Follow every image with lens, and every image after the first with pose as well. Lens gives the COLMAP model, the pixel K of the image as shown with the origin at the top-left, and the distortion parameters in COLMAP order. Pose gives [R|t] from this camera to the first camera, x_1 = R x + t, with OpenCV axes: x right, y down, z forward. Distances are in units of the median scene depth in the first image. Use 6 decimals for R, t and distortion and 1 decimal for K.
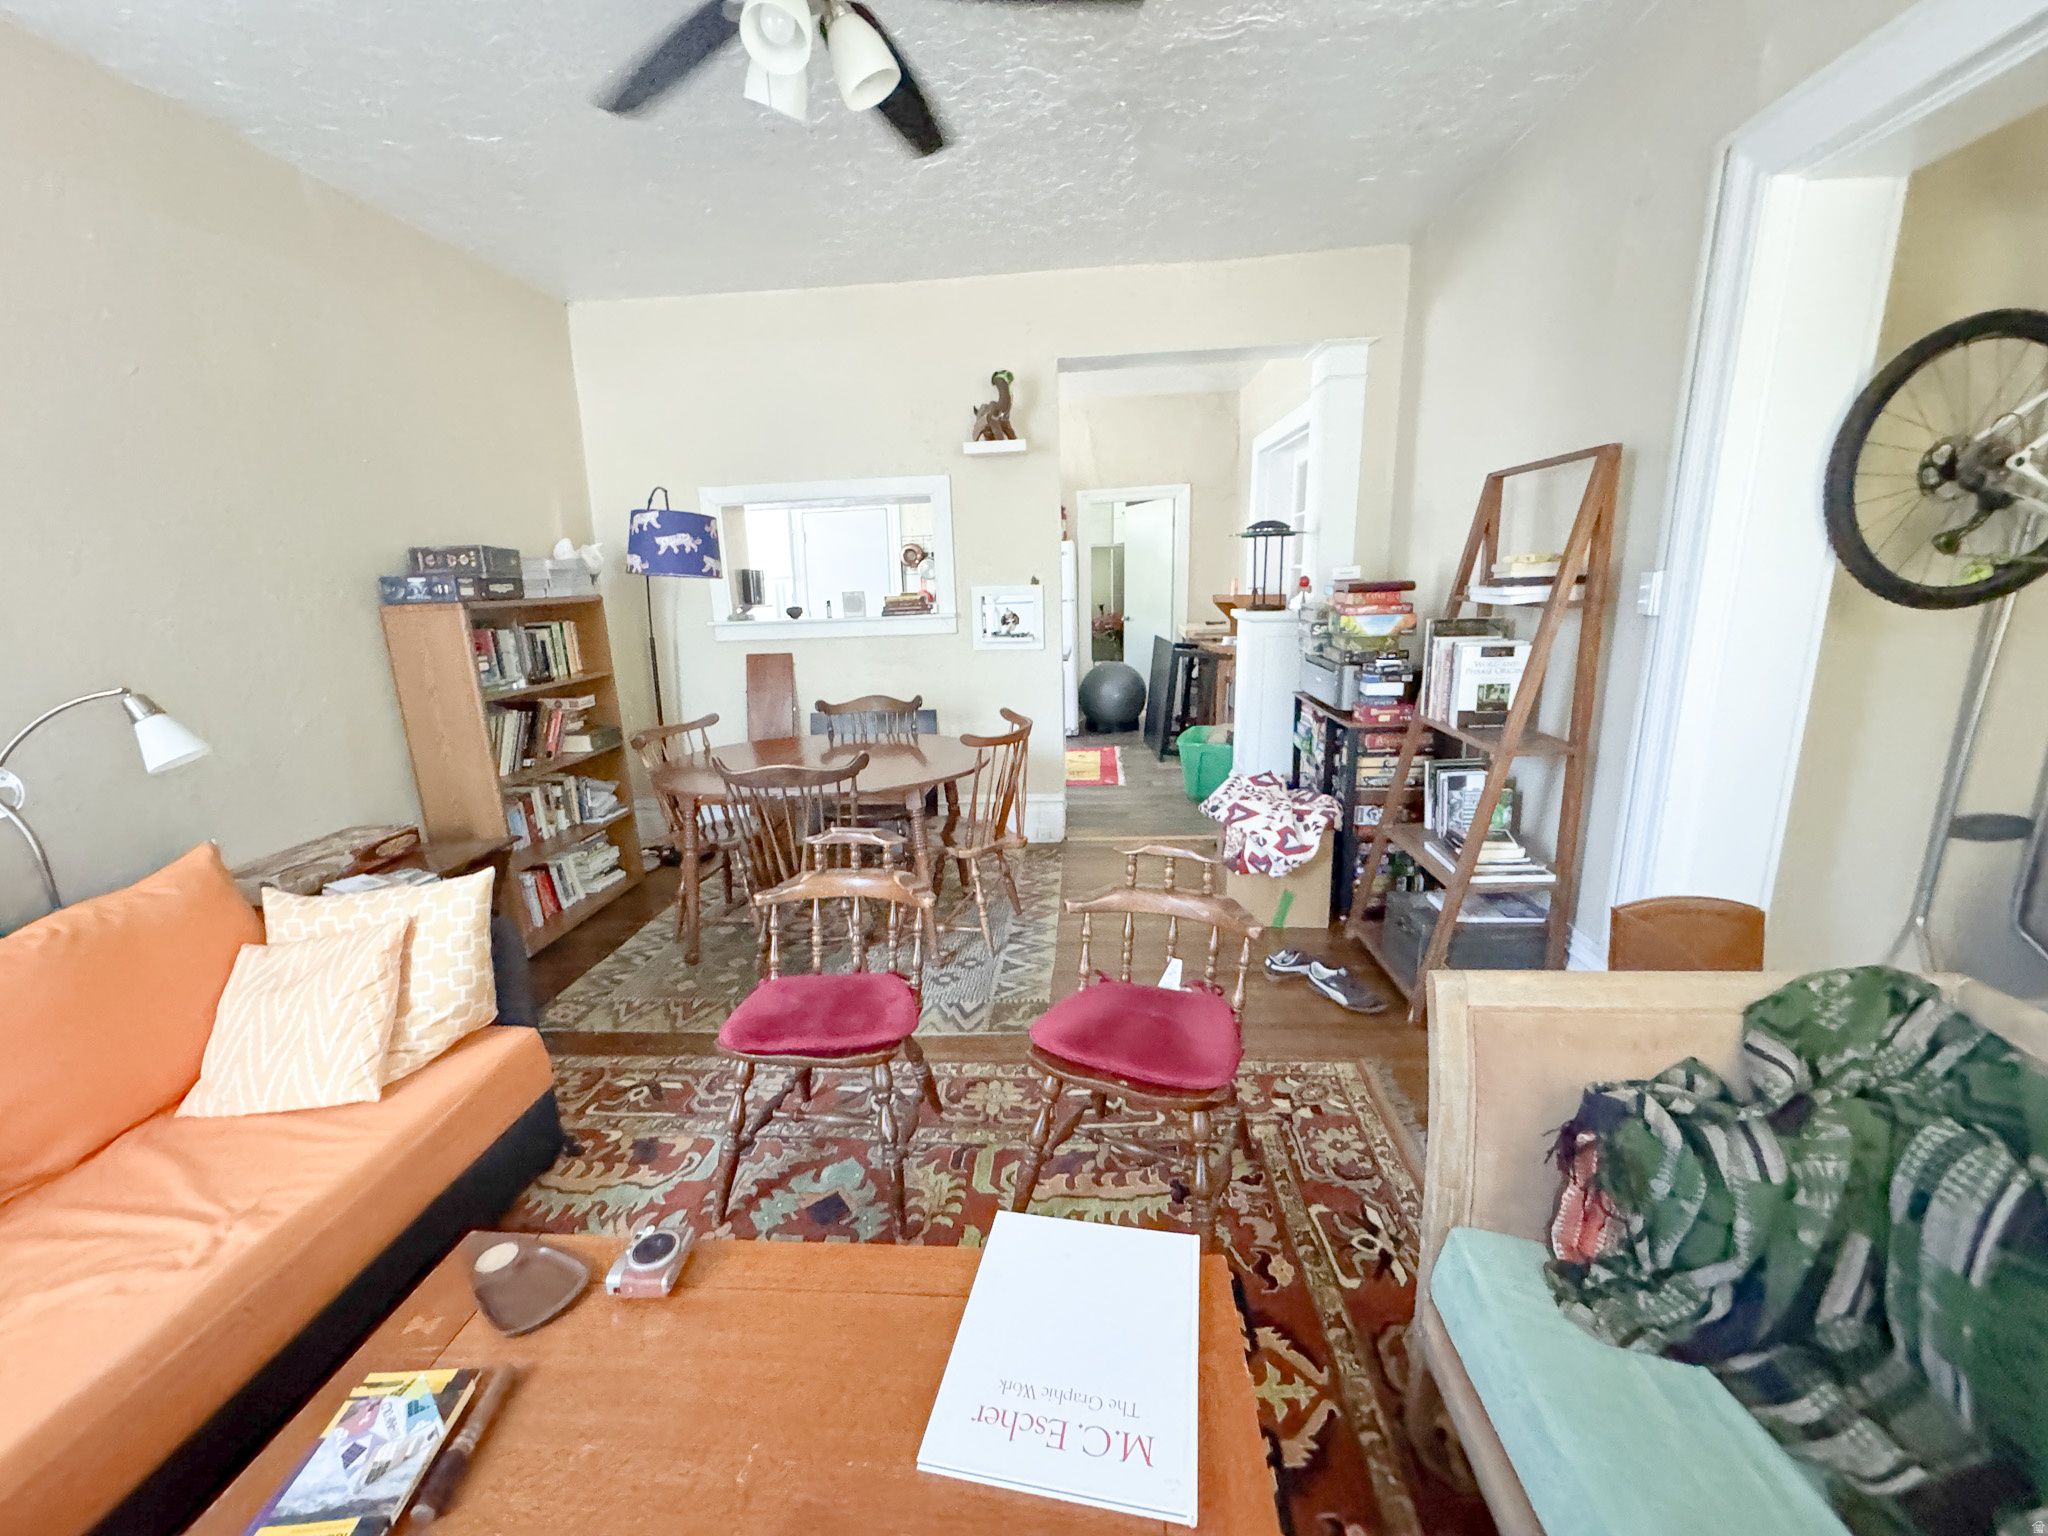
lens RADIAL K [[824.9, 0, 1018.8], [0, 824.9, 764.8], [0, 0, 1]] dist [-0.001712, 0.000439]
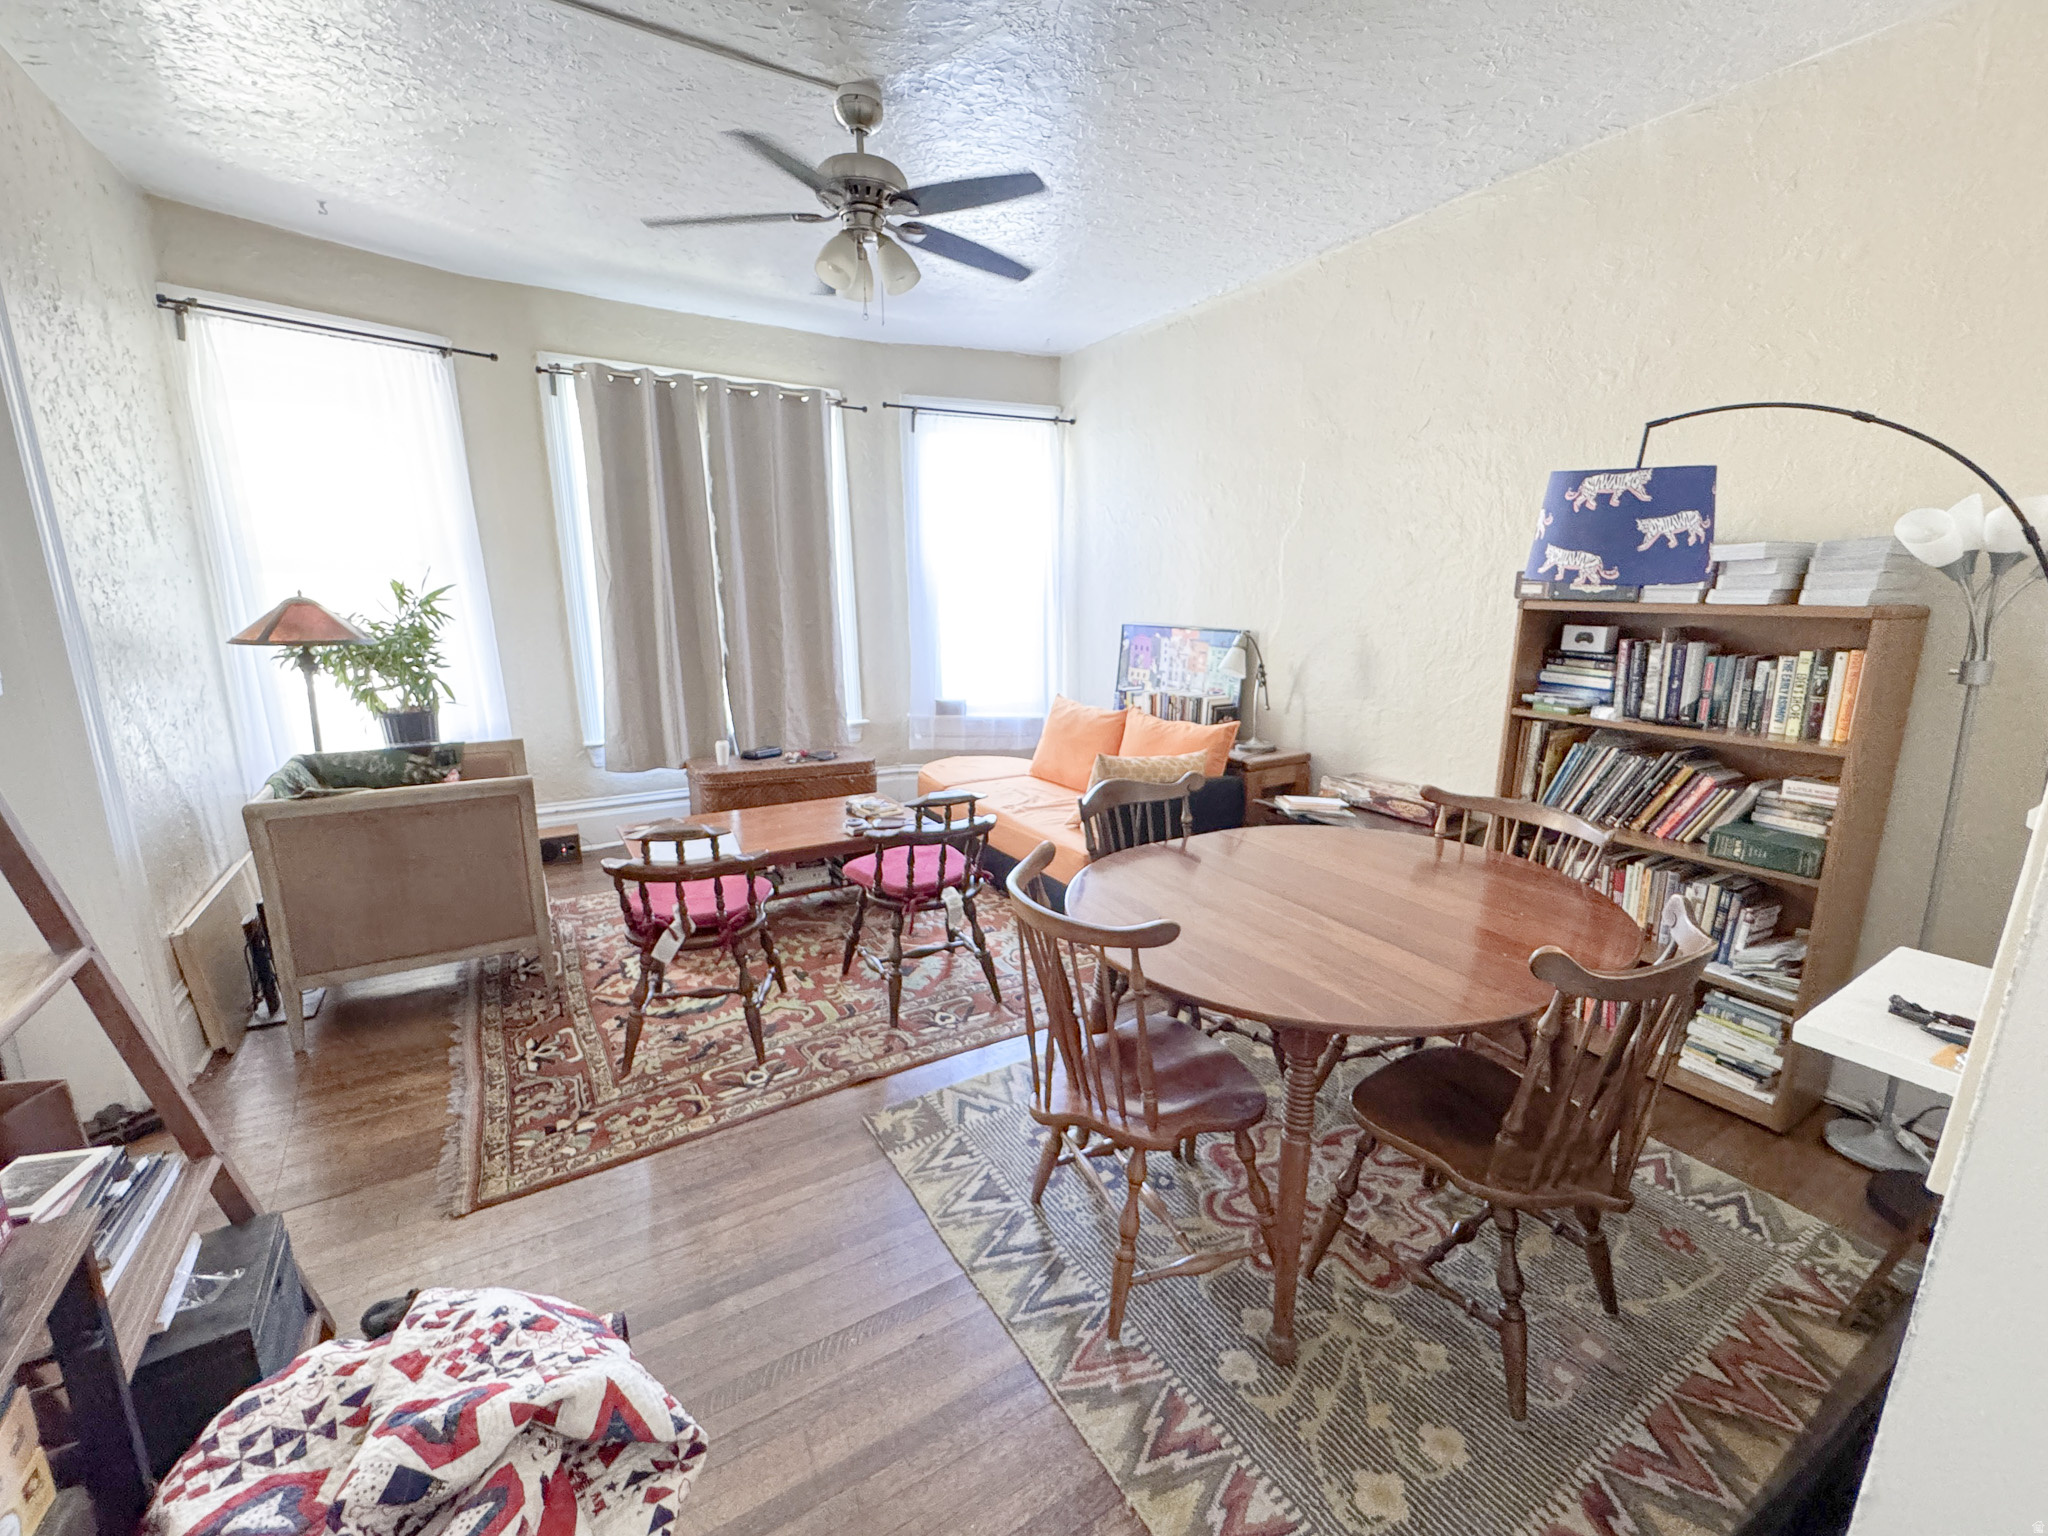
lens RADIAL K [[844.5, 0, 1018.2], [0, 844.5, 764.9], [0, 0, 1]] dist [-0.000336, -0.000324]
pose [[-0.803590, 0.160906, -0.573021, 0.309696], [-0.106453, 0.908382, 0.404364, -0.346905], [0.585587, 0.385942, -0.712837, 1.398942]]
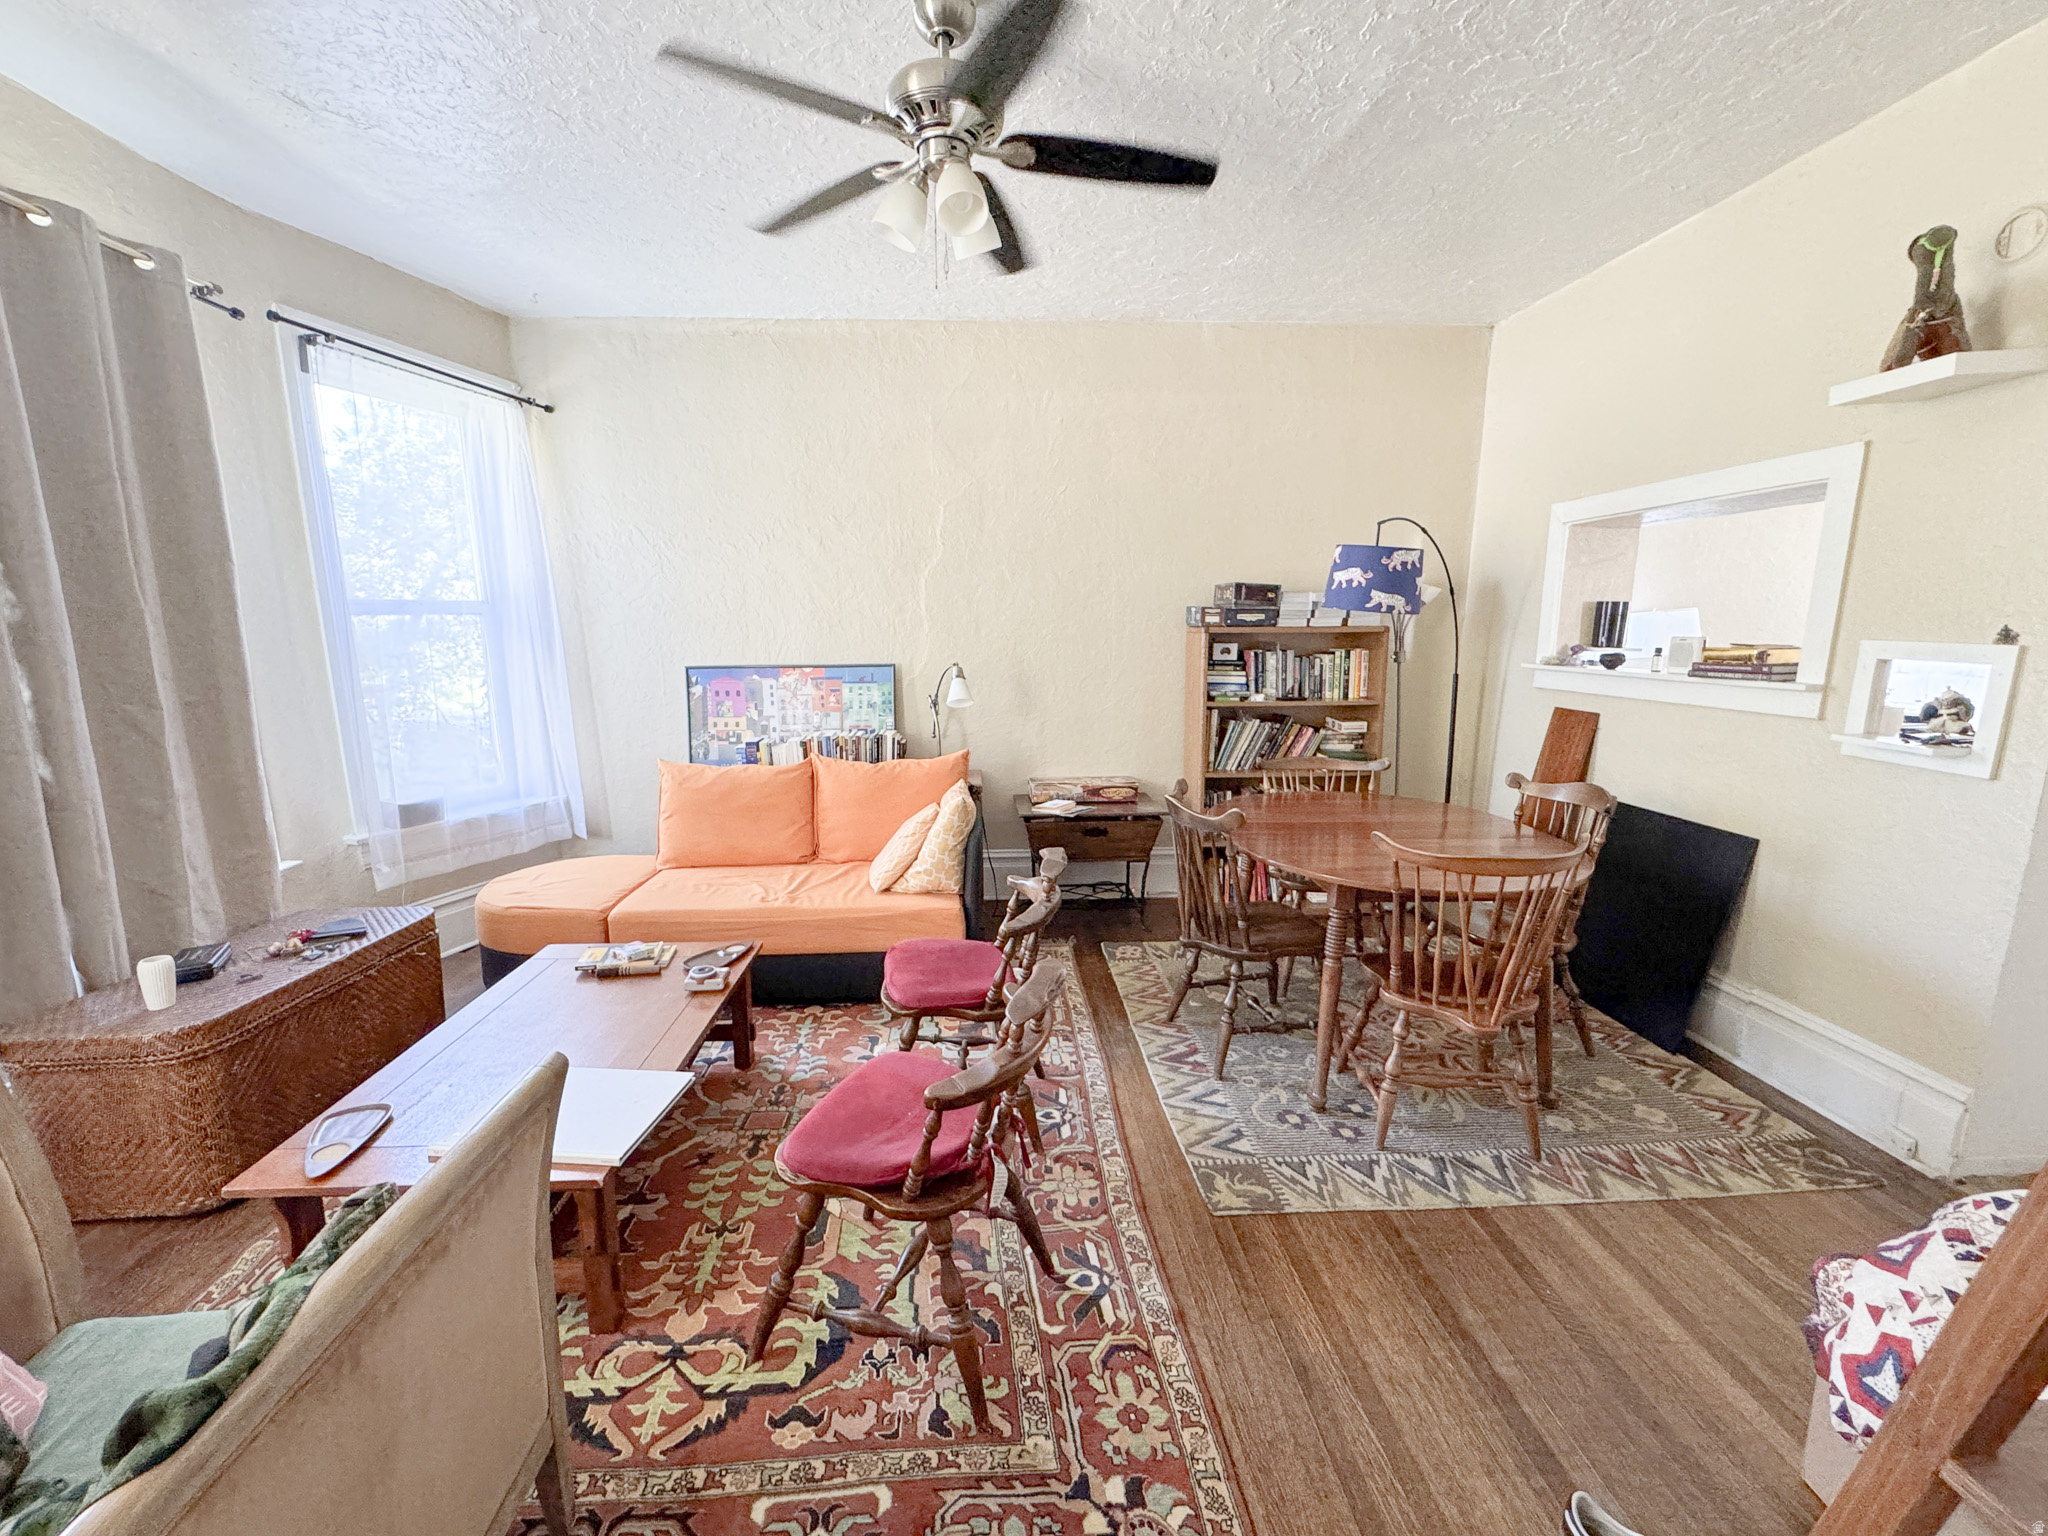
lens RADIAL K [[851.8, 0, 1016.3], [0, 851.8, 765.8], [0, 0, 1]] dist [-0.003907, -0.000105]
pose [[0.131339, 0.202035, -0.970532, 0.608738], [-0.223173, 0.959907, 0.169622, -0.149606], [0.965890, 0.194319, 0.171162, 0.532878]]
